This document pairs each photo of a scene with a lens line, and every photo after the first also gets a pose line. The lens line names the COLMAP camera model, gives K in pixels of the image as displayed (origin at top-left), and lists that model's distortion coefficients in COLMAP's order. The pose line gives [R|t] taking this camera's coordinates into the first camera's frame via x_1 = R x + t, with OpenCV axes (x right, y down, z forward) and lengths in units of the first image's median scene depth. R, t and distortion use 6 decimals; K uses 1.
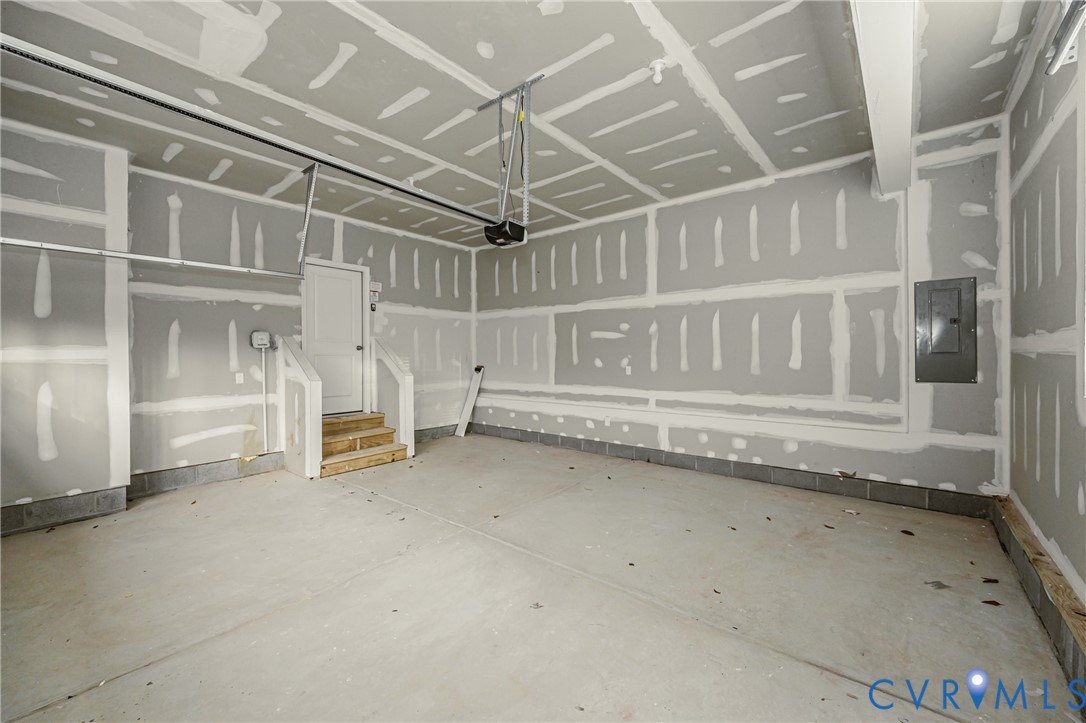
lens RADIAL K [[432.6, 0, 540.0], [0, 432.6, 357.2], [0, 0, 1]] dist [-0.001827, -0.000130]
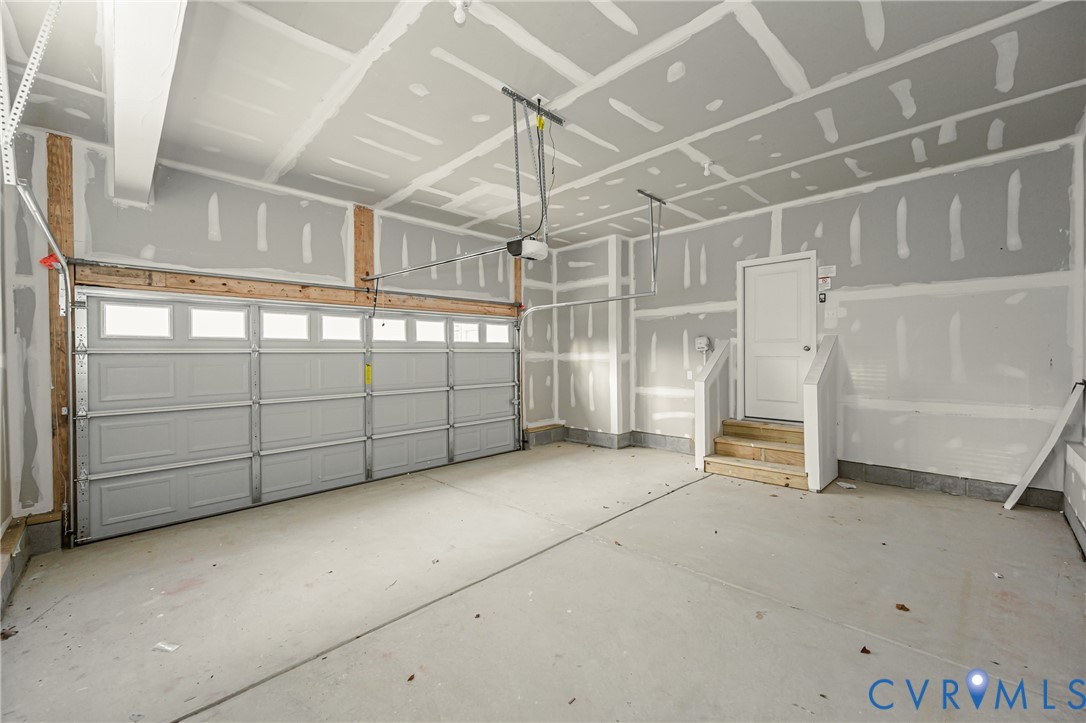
lens RADIAL K [[432.6, 0, 539.8], [0, 432.6, 358.1], [0, 0, 1]] dist [-0.001827, -0.000130]
pose [[-0.092299, 0.015133, -0.995616, 0.572286], [0.004383, 0.999881, 0.014792, -0.020231], [0.995722, -0.002998, -0.092355, 0.663910]]
